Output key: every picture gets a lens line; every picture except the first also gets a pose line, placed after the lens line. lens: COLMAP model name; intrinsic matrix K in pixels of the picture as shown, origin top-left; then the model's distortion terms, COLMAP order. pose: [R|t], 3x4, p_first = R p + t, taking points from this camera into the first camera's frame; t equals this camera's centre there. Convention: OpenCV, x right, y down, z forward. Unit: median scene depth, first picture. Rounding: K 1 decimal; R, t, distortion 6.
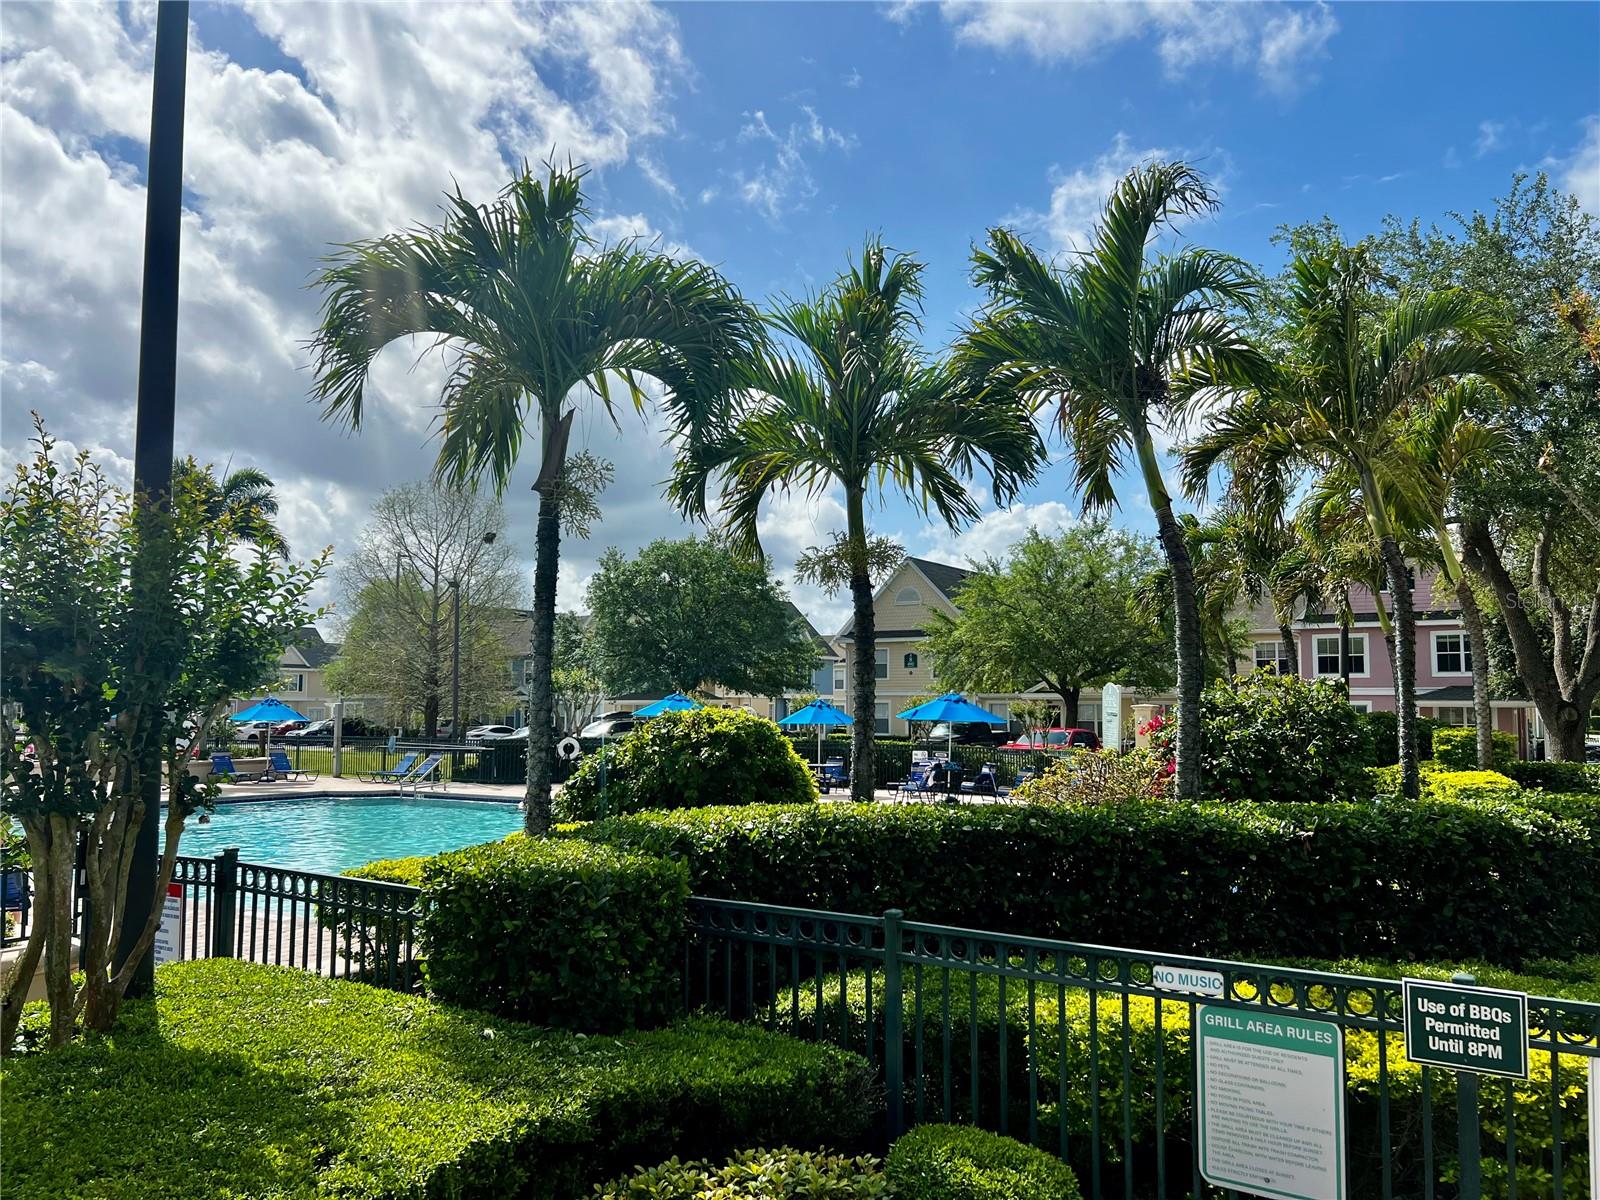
lens RADIAL K [[1206.1, 0, 791.3], [0, 1206.1, 613.7], [0, 0, 1]] dist [0.051529, -0.067978]
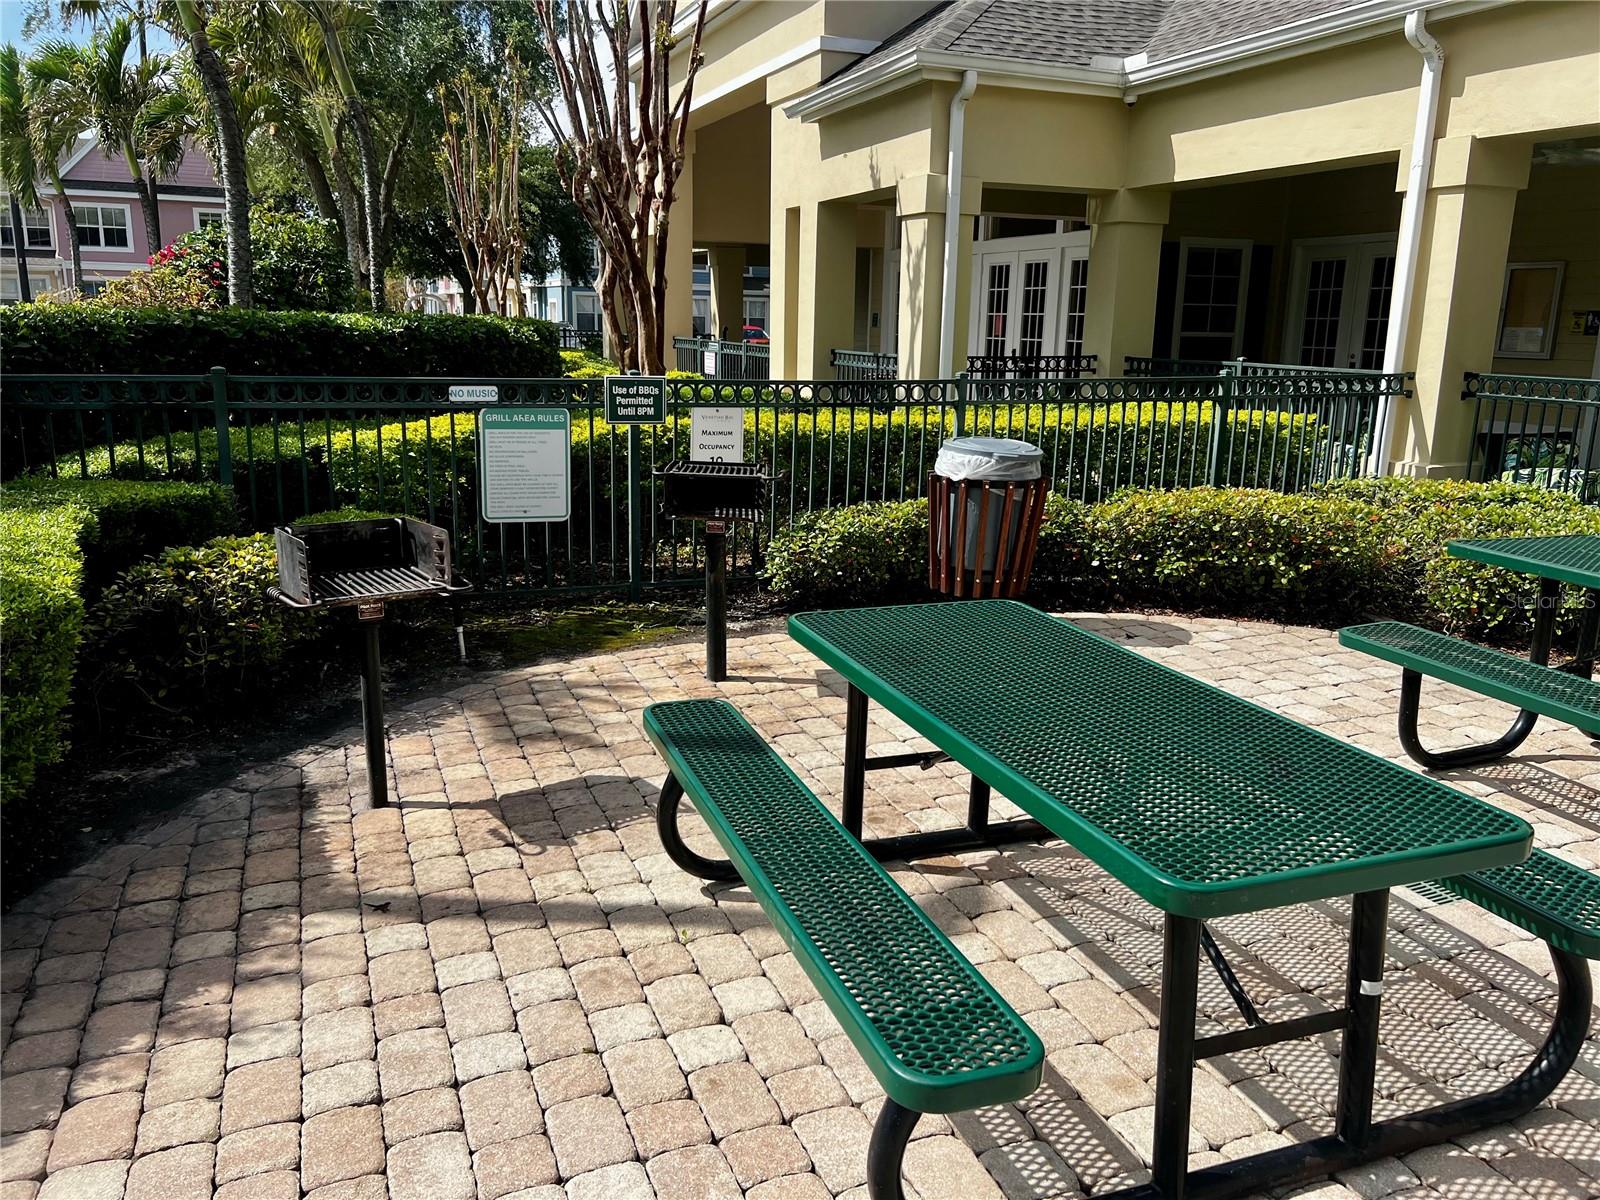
lens RADIAL K [[1206.1, 0, 801.1], [0, 1206.1, 595.6], [0, 0, 1]] dist [0.051529, -0.067978]
pose [[0.573047, -0.178800, 0.799780, -0.670781], [-0.081259, 0.958703, 0.272552, 0.104447], [-0.815484, -0.221175, 0.534853, -0.165065]]
